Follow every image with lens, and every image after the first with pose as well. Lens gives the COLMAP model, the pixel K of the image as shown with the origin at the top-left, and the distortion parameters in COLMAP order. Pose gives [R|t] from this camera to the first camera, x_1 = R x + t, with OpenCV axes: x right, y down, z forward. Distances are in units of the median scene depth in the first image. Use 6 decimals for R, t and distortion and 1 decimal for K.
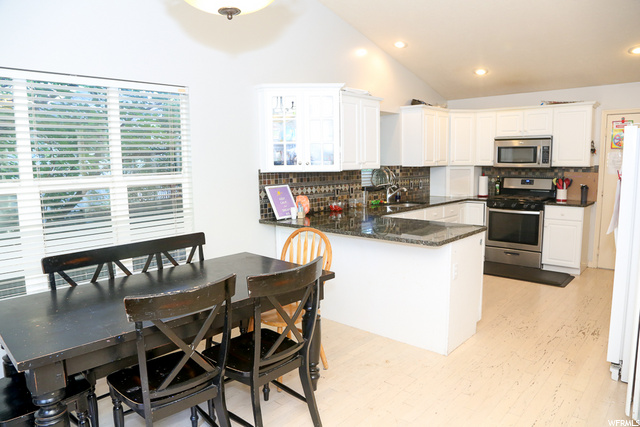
lens RADIAL K [[430.6, 0, 320.0], [0, 430.6, 213.5], [0, 0, 1]] dist [-0.074380, 0.001930]
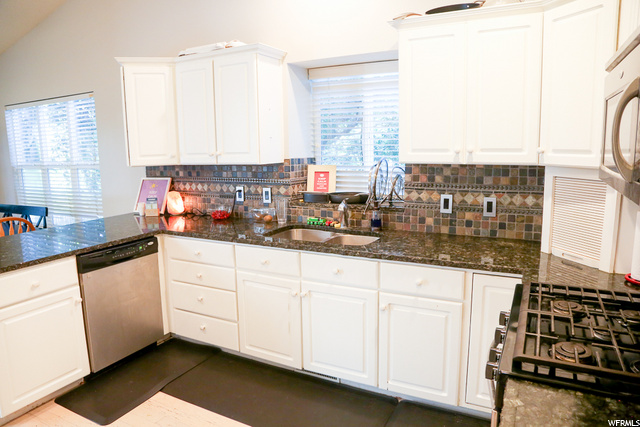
lens RADIAL K [[430.6, 0, 320.0], [0, 430.6, 213.5], [0, 0, 1]] dist [-0.074380, 0.001930]
pose [[0.259351, 0.164281, -0.951708, 0.661413], [-0.100654, 0.984658, 0.142539, -0.116818], [0.960524, 0.058826, 0.271908, 0.822977]]
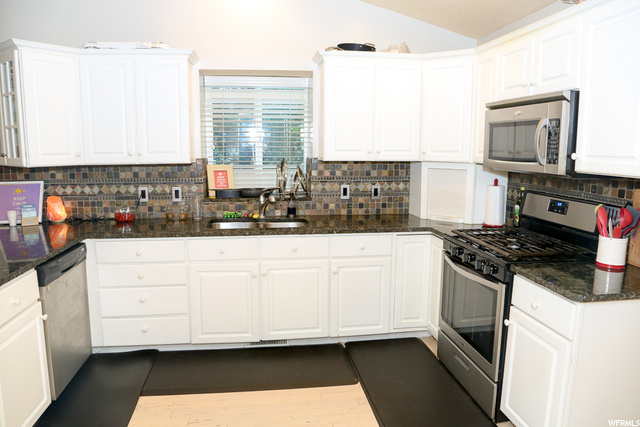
lens RADIAL K [[430.6, 0, 320.0], [0, 430.6, 213.5], [0, 0, 1]] dist [-0.074380, 0.001930]
pose [[0.766803, 0.111409, -0.632140, 0.615979], [-0.088553, 0.993766, 0.067725, -0.080740], [0.635745, 0.004046, 0.771889, 0.570450]]
